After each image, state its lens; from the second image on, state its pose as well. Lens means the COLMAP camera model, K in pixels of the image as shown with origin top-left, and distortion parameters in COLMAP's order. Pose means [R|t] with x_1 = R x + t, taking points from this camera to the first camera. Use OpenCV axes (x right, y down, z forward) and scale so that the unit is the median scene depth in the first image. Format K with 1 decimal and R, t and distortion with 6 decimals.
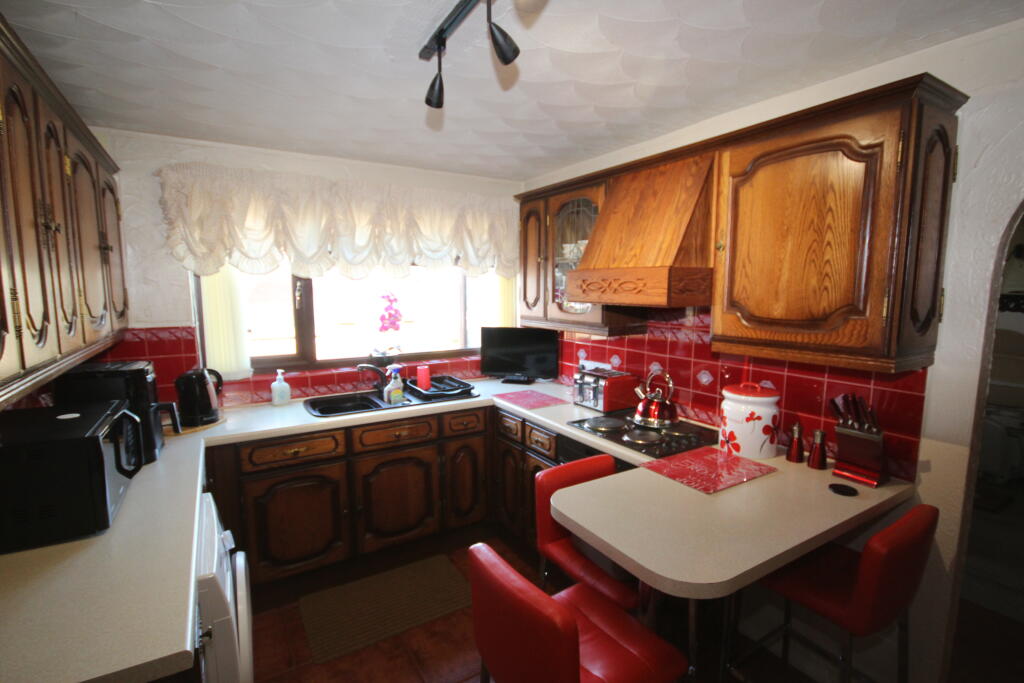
lens RADIAL K [[480.6, 0, 518.8], [0, 480.6, 342.9], [0, 0, 1]] dist [0.000174, -0.009497]
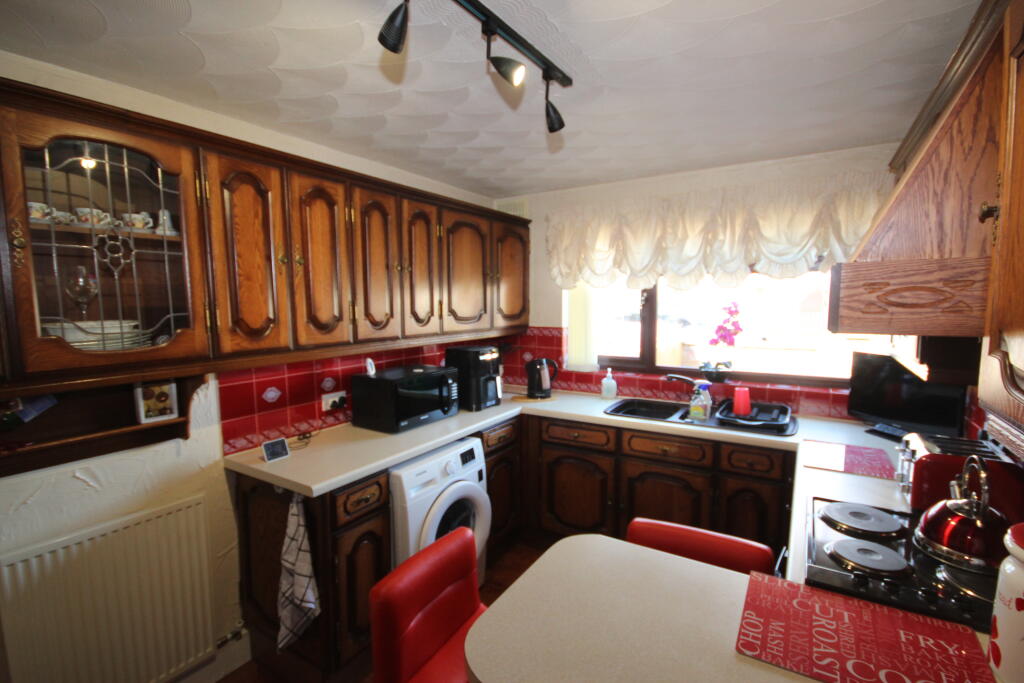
lens RADIAL K [[480.6, 0, 519.8], [0, 480.6, 342.8], [0, 0, 1]] dist [0.000174, -0.009497]
pose [[0.442466, 0.081649, -0.893060, 0.440241], [-0.097390, 0.994332, 0.042656, -0.034712], [0.891481, 0.068101, 0.447910, 0.269644]]
